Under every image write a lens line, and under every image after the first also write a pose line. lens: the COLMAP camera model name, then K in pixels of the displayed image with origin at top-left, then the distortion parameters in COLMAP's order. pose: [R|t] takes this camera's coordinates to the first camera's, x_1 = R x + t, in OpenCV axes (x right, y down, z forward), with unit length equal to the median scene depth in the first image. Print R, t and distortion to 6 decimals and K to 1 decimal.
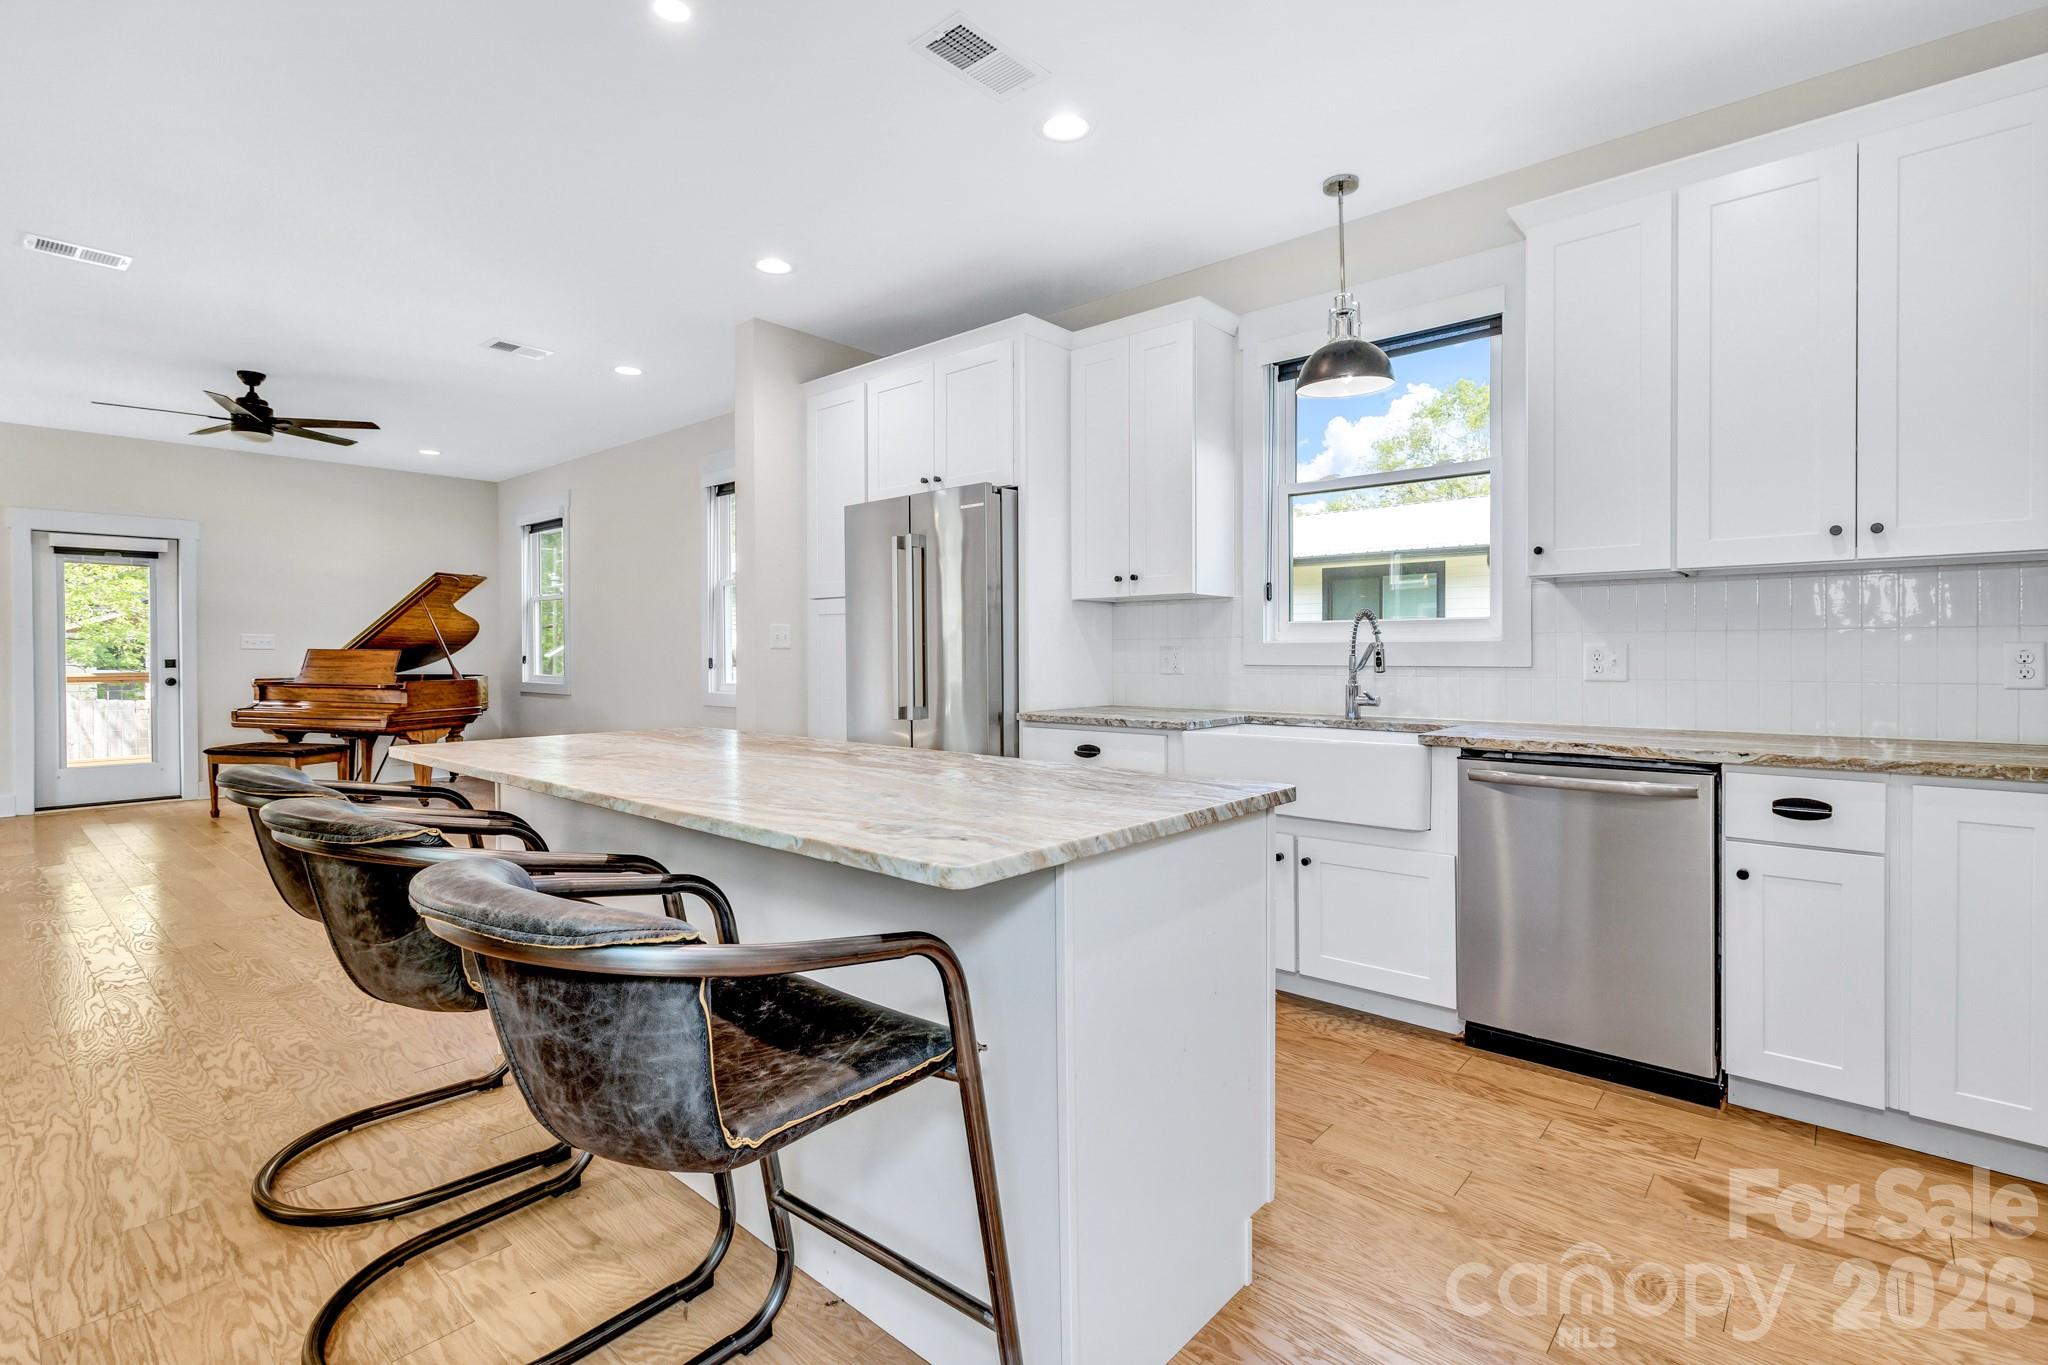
lens RADIAL K [[950.6, 0, 1028.8], [0, 950.6, 660.7], [0, 0, 1]] dist [0.000256, 0.000607]
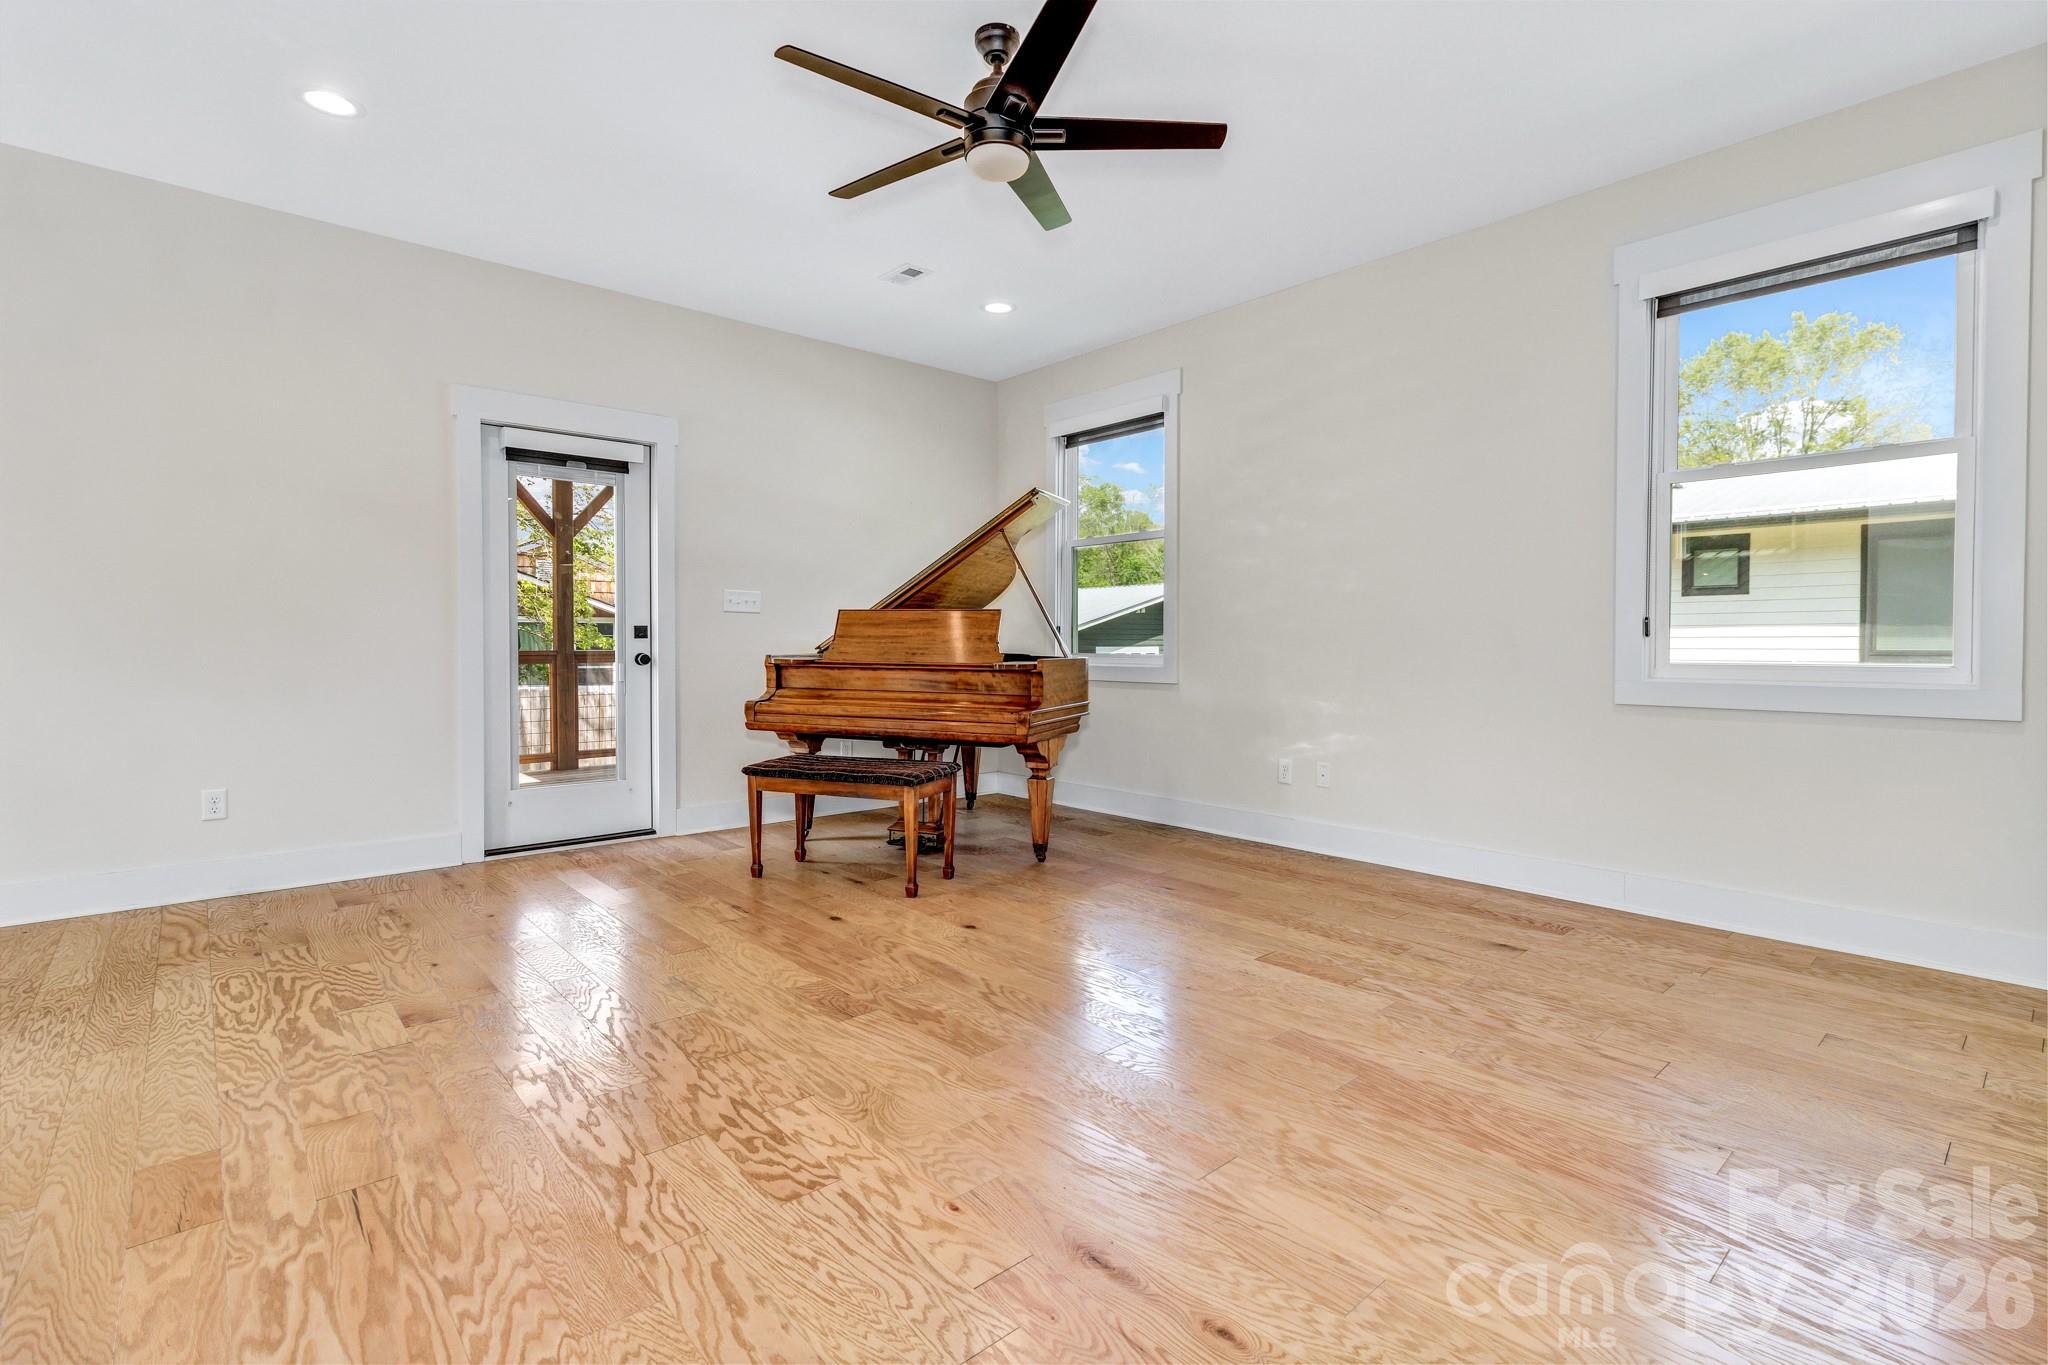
lens RADIAL K [[943.5, 0, 1030.1], [0, 943.5, 658.5], [0, 0, 1]] dist [0.002166, 0.000241]
pose [[0.991943, 0.005124, -0.126585, -1.186722], [-0.004455, 0.999975, 0.005573, 0.036774], [0.126610, -0.004964, 0.991940, 0.820301]]
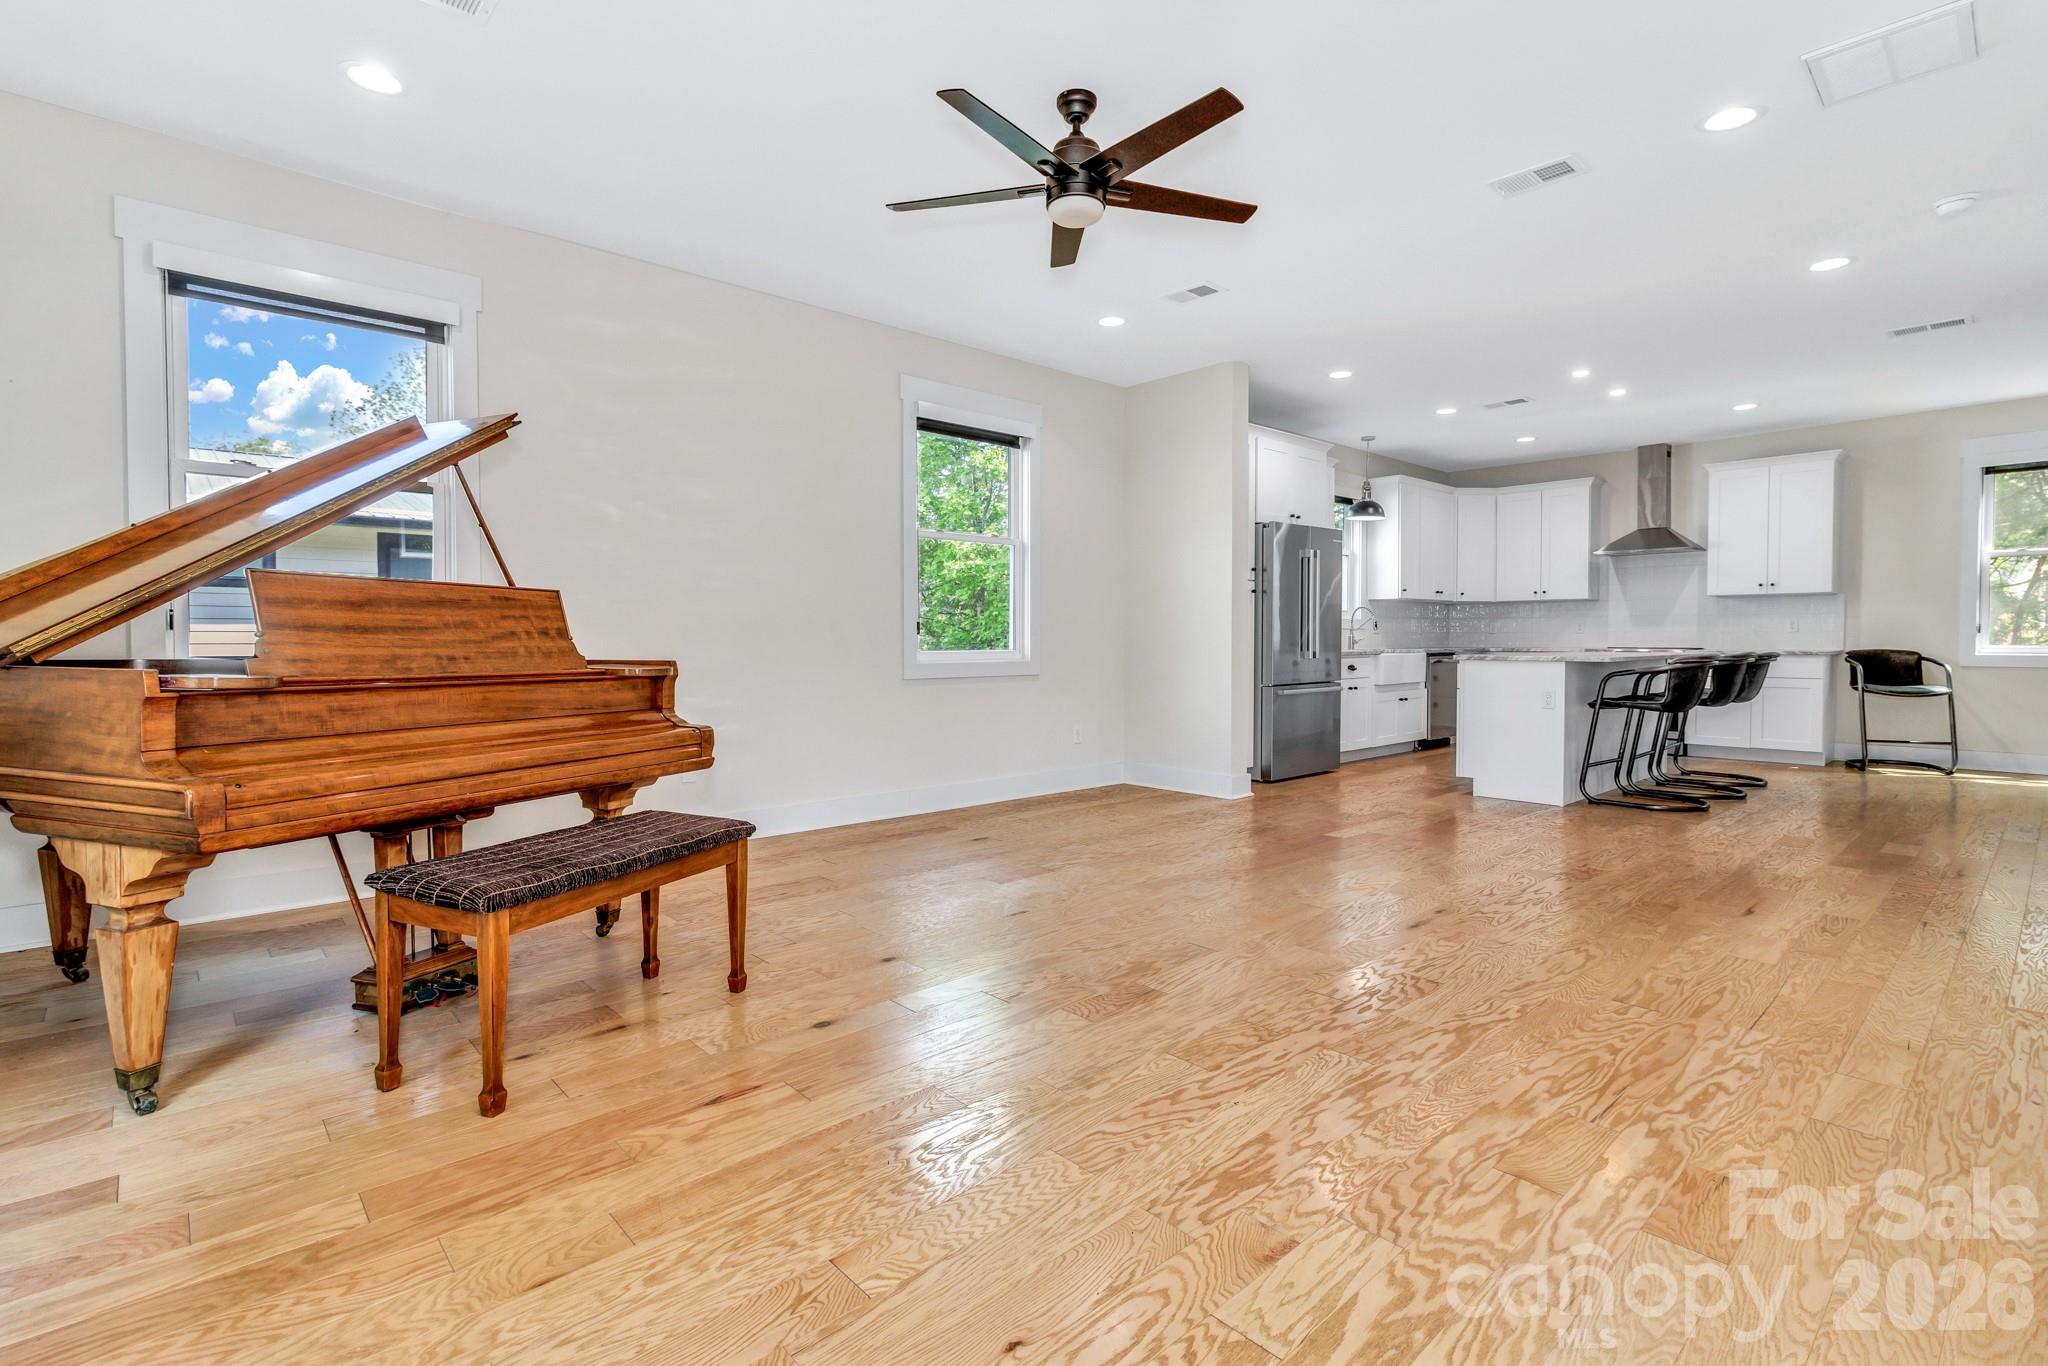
lens RADIAL K [[959.3, 0, 1030.2], [0, 959.3, 660.3], [0, 0, 1]] dist [0.001984, -0.000318]
pose [[0.108035, -0.019450, 0.993957, -2.235847], [0.012198, 0.999759, 0.018237, 0.031479], [-0.994072, 0.010154, 0.108246, 1.560209]]
